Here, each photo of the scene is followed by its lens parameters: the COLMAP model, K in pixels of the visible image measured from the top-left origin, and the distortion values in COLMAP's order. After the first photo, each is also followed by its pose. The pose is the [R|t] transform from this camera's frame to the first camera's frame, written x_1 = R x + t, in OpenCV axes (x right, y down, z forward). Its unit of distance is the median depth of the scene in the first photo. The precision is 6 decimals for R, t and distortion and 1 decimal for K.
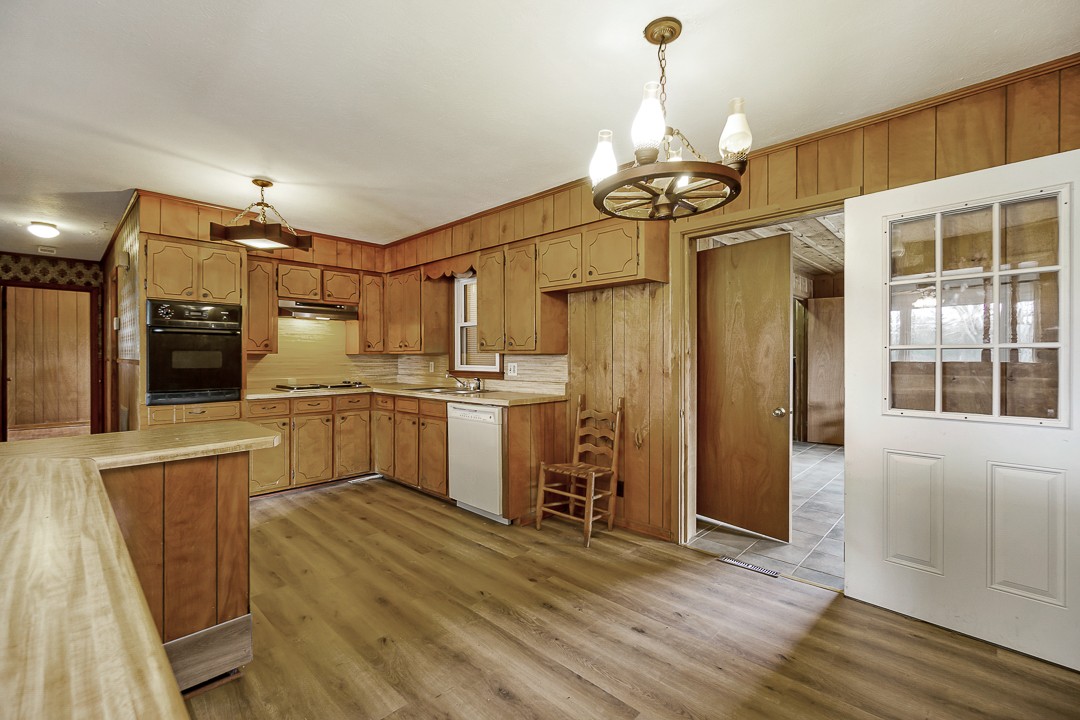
lens RADIAL K [[469.7, 0, 561.3], [0, 469.7, 357.7], [0, 0, 1]] dist [0.003075, -0.000981]
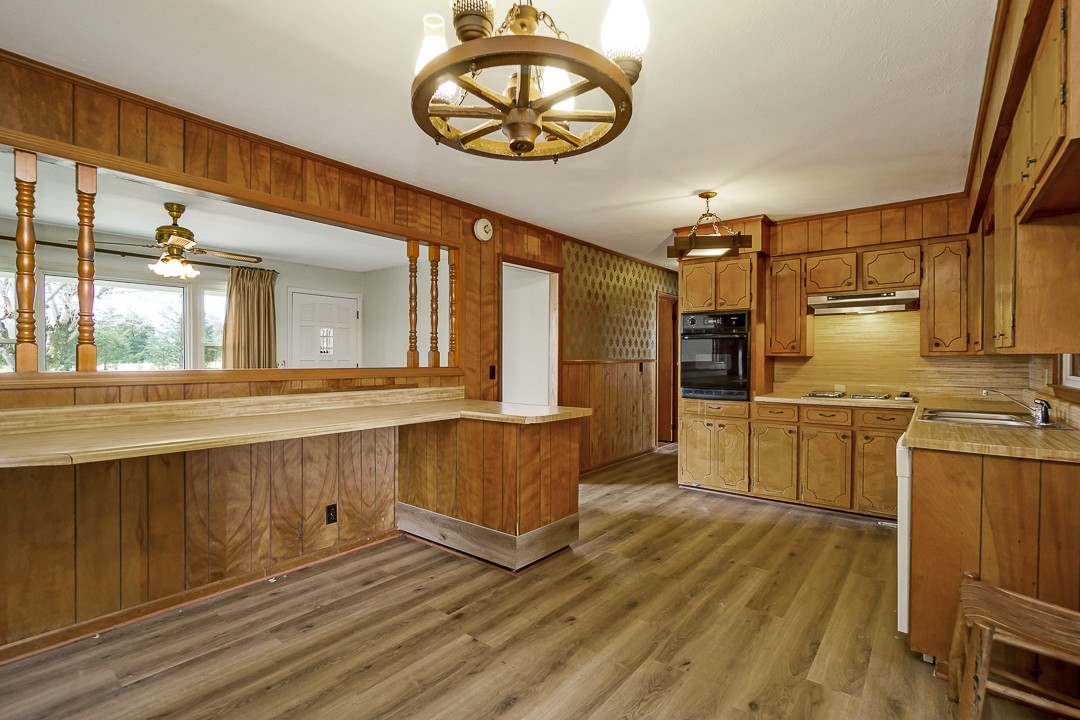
lens RADIAL K [[490.7, 0, 500.0], [0, 490.7, 367.5], [0, 0, 1]] dist [0.003534, -0.000100]
pose [[0.031083, 0.014113, -0.999417, 0.390558], [-0.004916, 0.999890, 0.013967, 0.003158], [0.999505, 0.004479, 0.031149, 0.420799]]
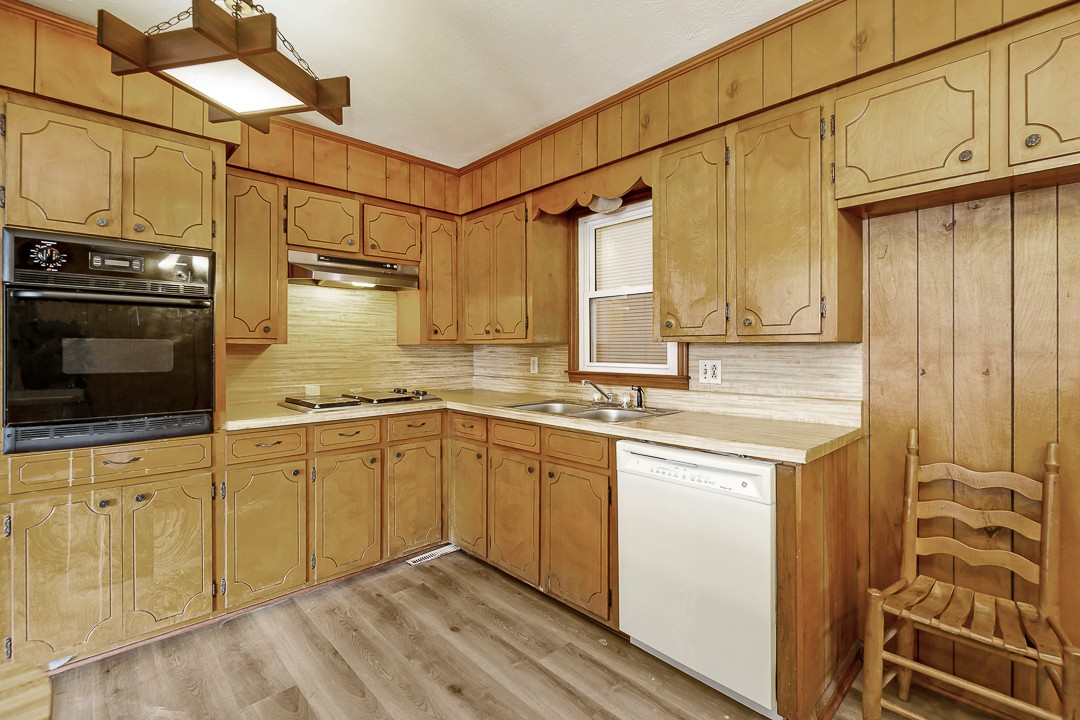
lens RADIAL K [[490.7, 0, 587.4], [0, 490.7, 347.1], [0, 0, 1]] dist [0.003534, -0.000100]
pose [[0.999797, -0.003018, -0.019902, -0.254450], [0.002944, 0.999989, -0.003715, -0.002111], [0.019913, 0.003655, 0.999795, 0.463059]]
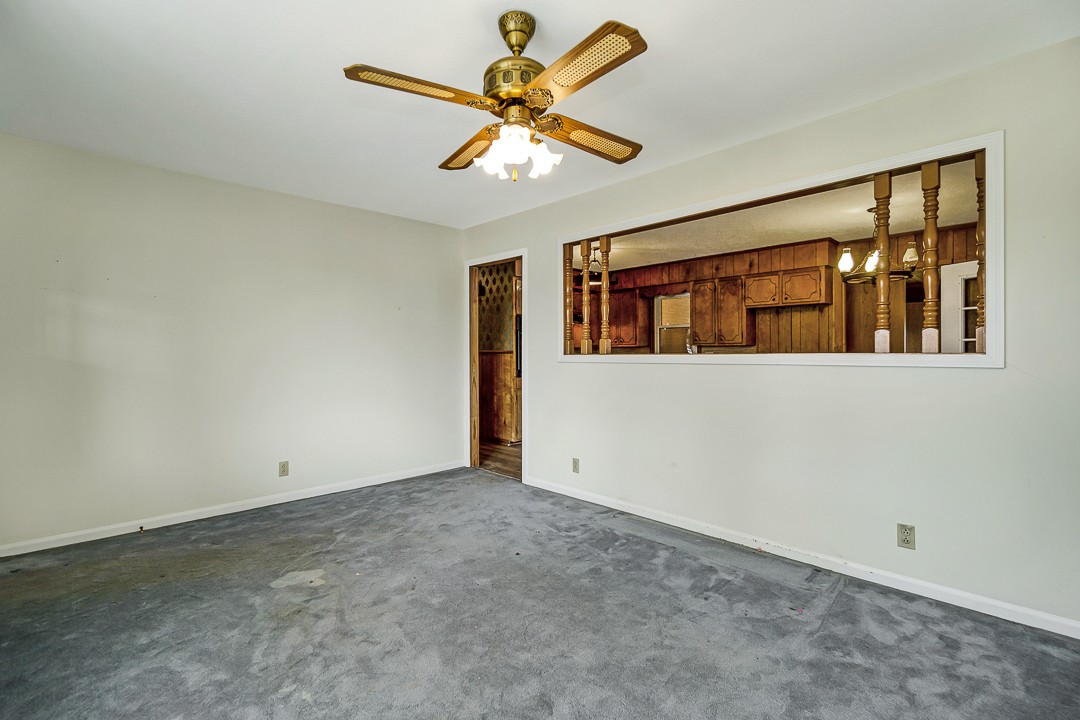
lens RADIAL K [[469.7, 0, 576.6], [0, 469.7, 360.4], [0, 0, 1]] dist [0.003075, -0.000981]
pose [[0.999817, -0.007189, -0.017708, -0.560434], [0.007528, 0.999788, 0.019143, 0.008261], [0.017567, -0.019273, 0.999660, -0.624873]]
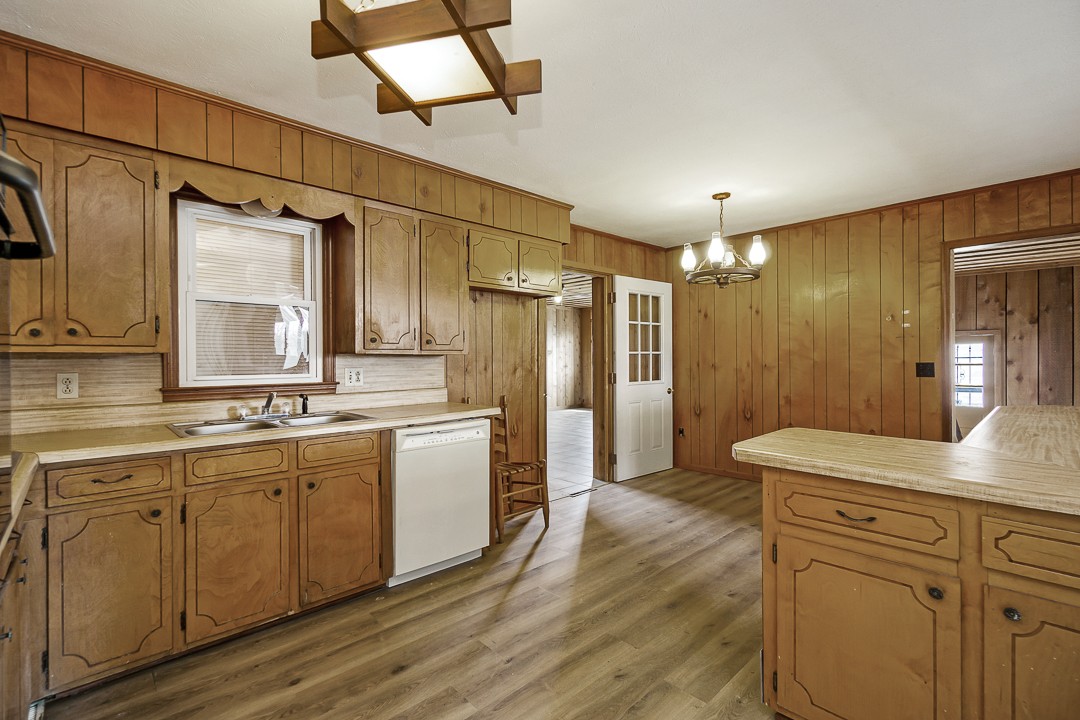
lens RADIAL K [[499.3, 0, 510.5], [0, 499.3, 359.4], [0, 0, 1]] dist [0.000936, 0.000325]
pose [[0.085585, -0.004656, 0.996320, -0.887058], [0.007382, 0.999965, 0.004039, -0.002886], [-0.996303, 0.007009, 0.085617, 0.762223]]
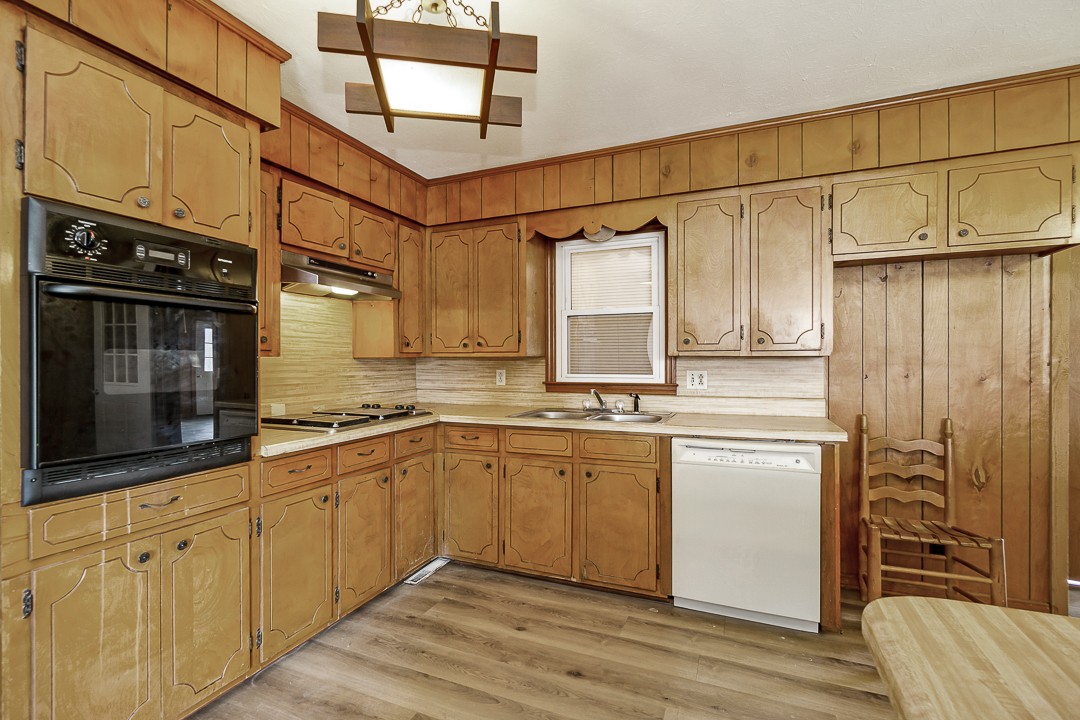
lens RADIAL K [[469.7, 0, 557.2], [0, 469.7, 360.8], [0, 0, 1]] dist [0.003075, -0.000981]
pose [[0.932656, -0.004152, 0.360742, -0.576819], [0.004885, 0.999987, -0.001120, -0.002739], [-0.360733, 0.002807, 0.932665, 0.479910]]
